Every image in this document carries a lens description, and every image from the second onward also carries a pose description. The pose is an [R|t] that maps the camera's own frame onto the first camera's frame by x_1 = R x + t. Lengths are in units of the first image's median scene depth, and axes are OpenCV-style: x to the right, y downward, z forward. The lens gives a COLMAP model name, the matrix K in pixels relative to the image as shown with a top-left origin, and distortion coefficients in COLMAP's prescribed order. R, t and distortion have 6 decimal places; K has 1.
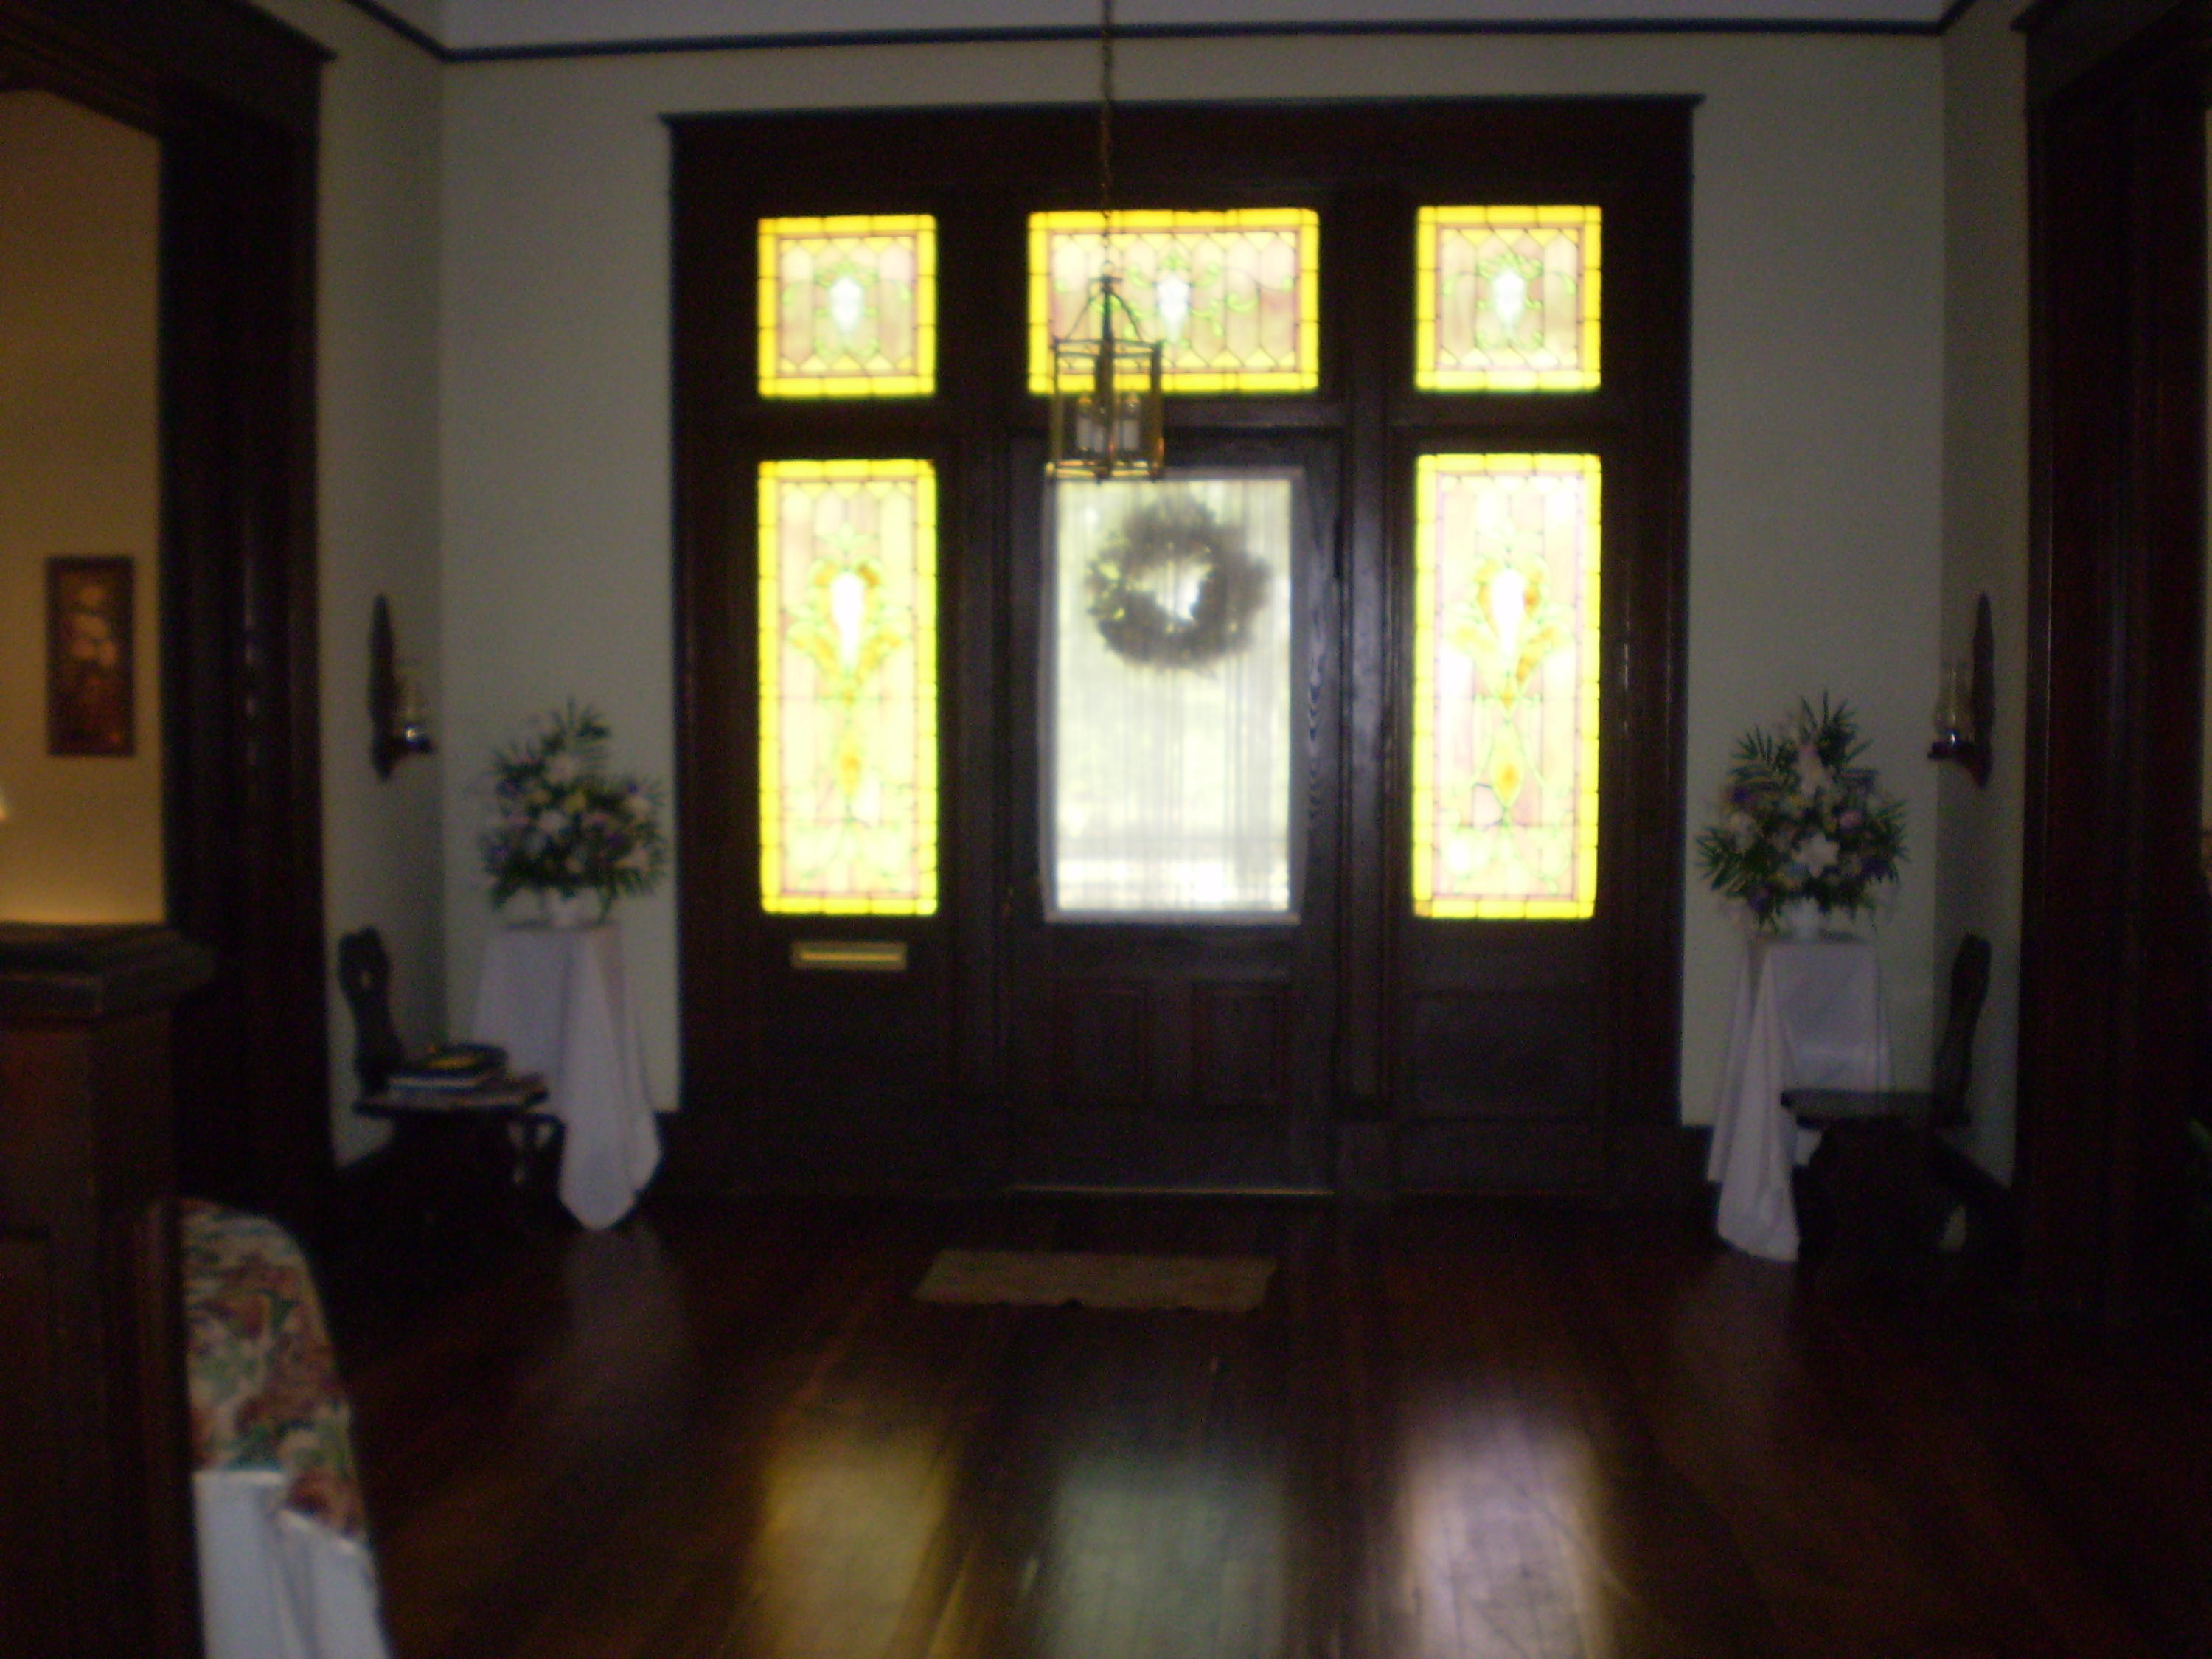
lens RADIAL K [[2513.7, 0, 1106.0], [0, 2513.7, 829.5], [0, 0, 1]] dist [-0.042206, -0.236856]
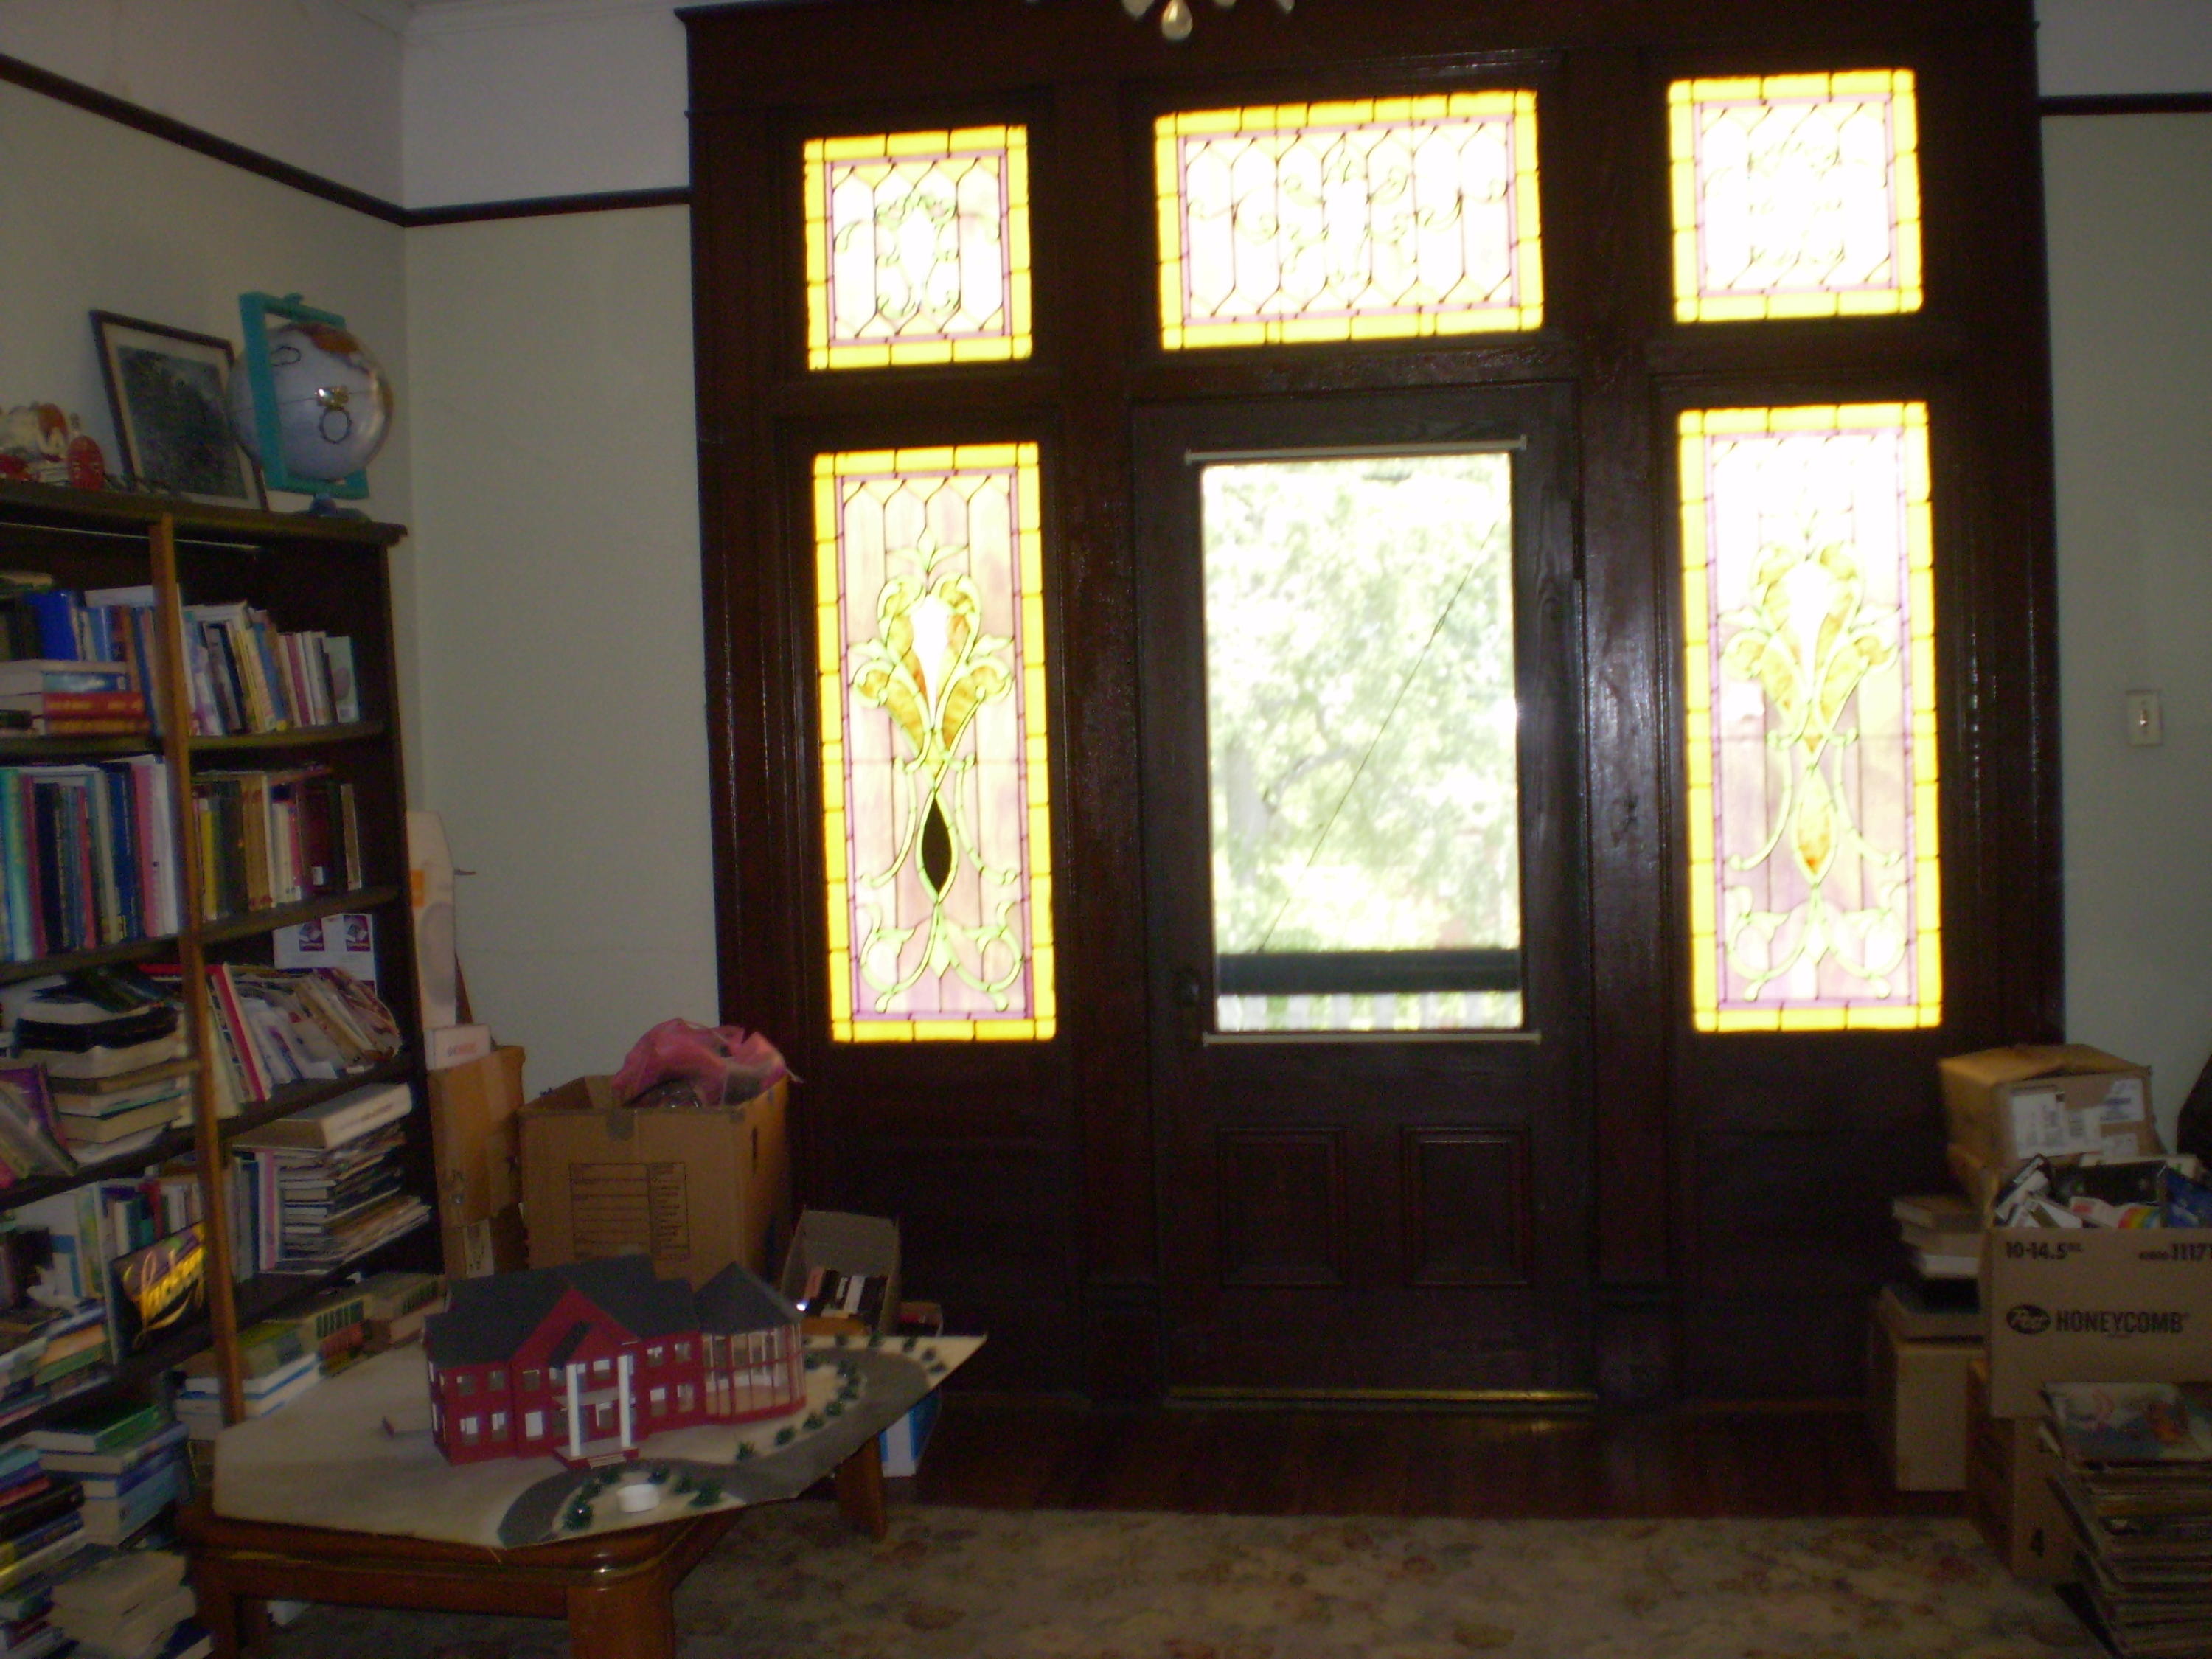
lens RADIAL K [[2513.7, 0, 1106.0], [0, 2513.7, 829.5], [0, 0, 1]] dist [-0.042206, -0.236856]
pose [[0.994138, -0.027827, -0.104472, 0.029191], [0.028957, 0.999537, 0.009309, -0.036434], [0.104165, -0.012280, 0.994484, 0.240297]]
